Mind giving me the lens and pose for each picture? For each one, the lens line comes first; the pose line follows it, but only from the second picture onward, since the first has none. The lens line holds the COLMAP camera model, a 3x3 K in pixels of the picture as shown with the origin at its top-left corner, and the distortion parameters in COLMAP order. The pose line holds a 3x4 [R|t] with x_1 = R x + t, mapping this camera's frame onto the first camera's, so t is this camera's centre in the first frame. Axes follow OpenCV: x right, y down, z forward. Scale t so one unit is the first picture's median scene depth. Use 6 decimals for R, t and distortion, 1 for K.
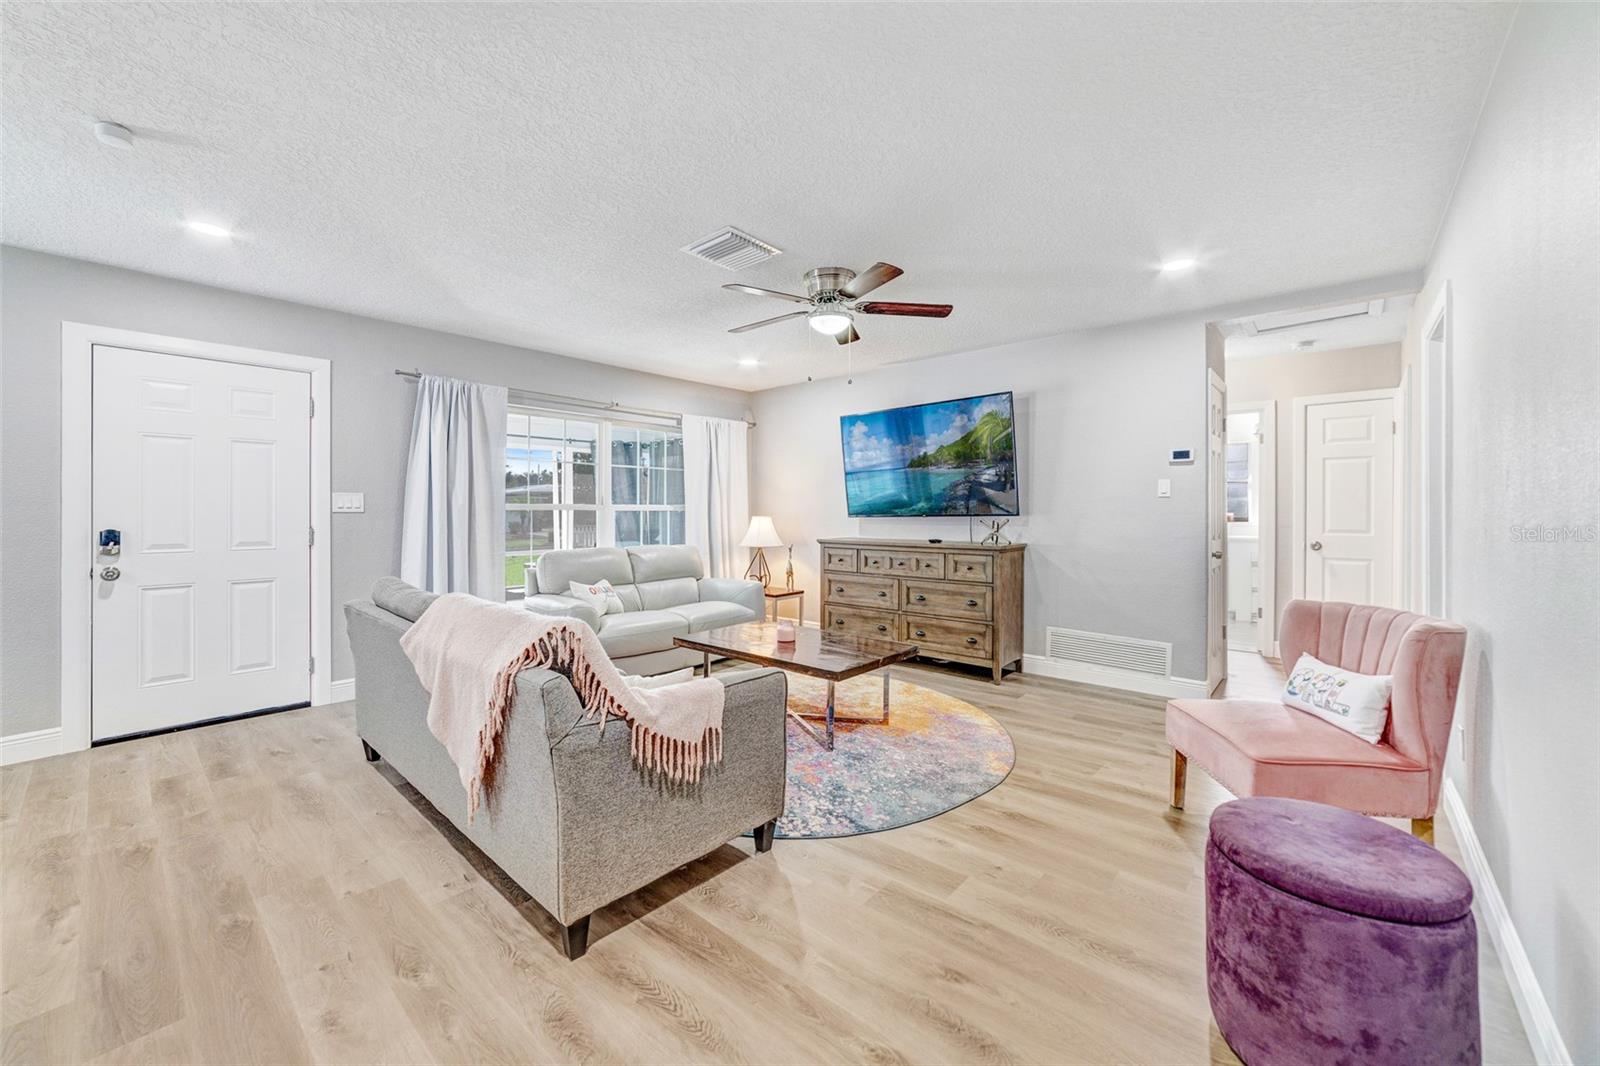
lens RADIAL K [[621.7, 0, 803.6], [0, 621.7, 517.9], [0, 0, 1]] dist [-0.015272, -0.000026]
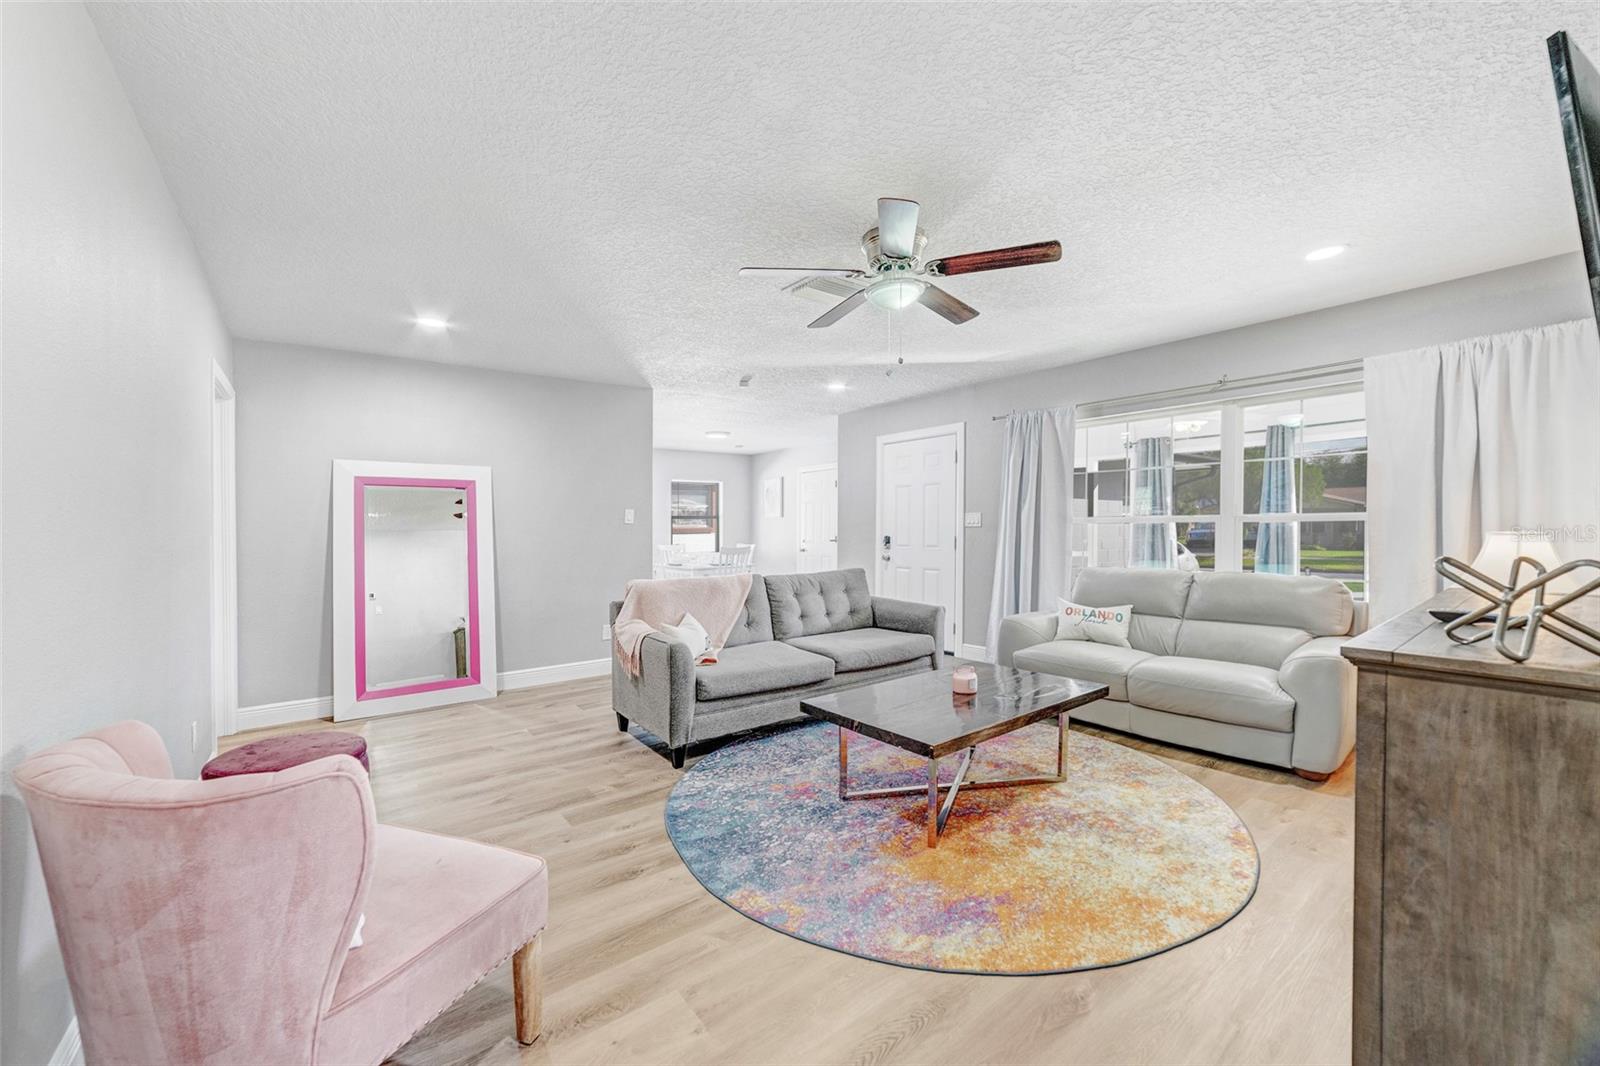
lens RADIAL K [[621.7, 0, 798.8], [0, 621.7, 535.3], [0, 0, 1]] dist [-0.015272, -0.000026]
pose [[-0.194596, 0.015071, -0.980768, 0.890242], [-0.000303, 0.999881, 0.015424, -0.013308], [0.980883, 0.003299, -0.194568, 1.085362]]
